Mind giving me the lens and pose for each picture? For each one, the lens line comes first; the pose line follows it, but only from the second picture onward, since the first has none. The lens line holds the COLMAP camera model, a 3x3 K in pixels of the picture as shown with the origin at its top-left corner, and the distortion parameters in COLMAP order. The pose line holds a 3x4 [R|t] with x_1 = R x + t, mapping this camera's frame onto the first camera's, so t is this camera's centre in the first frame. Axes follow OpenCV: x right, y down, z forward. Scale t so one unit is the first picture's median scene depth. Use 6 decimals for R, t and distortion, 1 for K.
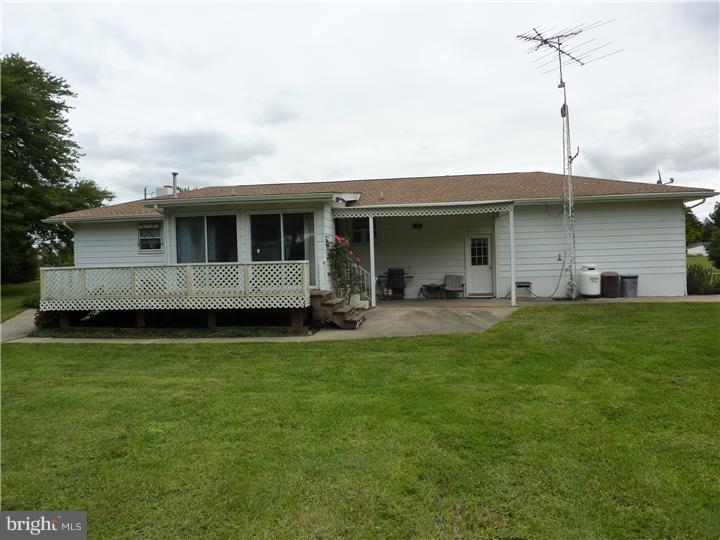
lens RADIAL K [[534.5, 0, 360.0], [0, 534.5, 270.0], [0, 0, 1]] dist [-0.027706, -0.005447]
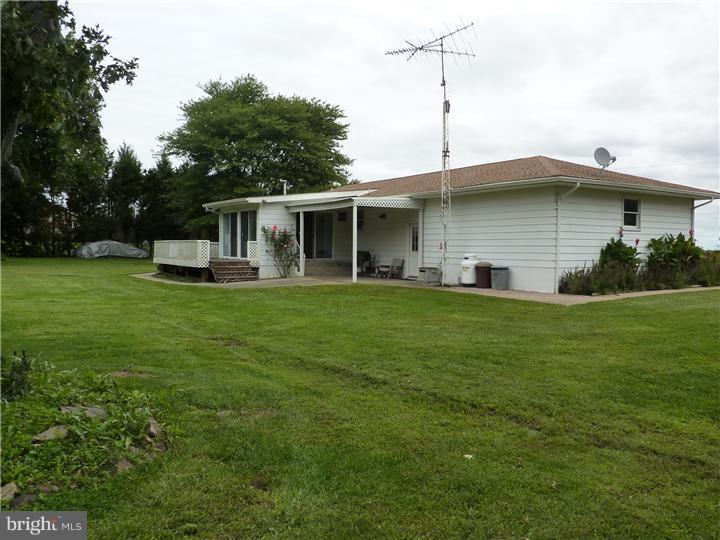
lens RADIAL K [[534.5, 0, 360.0], [0, 534.5, 270.0], [0, 0, 1]] dist [-0.027706, -0.005447]
pose [[0.707822, 0.065760, -0.703323, 1.011600], [-0.043177, 0.997823, 0.049842, -0.022047], [0.705070, -0.004912, 0.709121, 0.125228]]
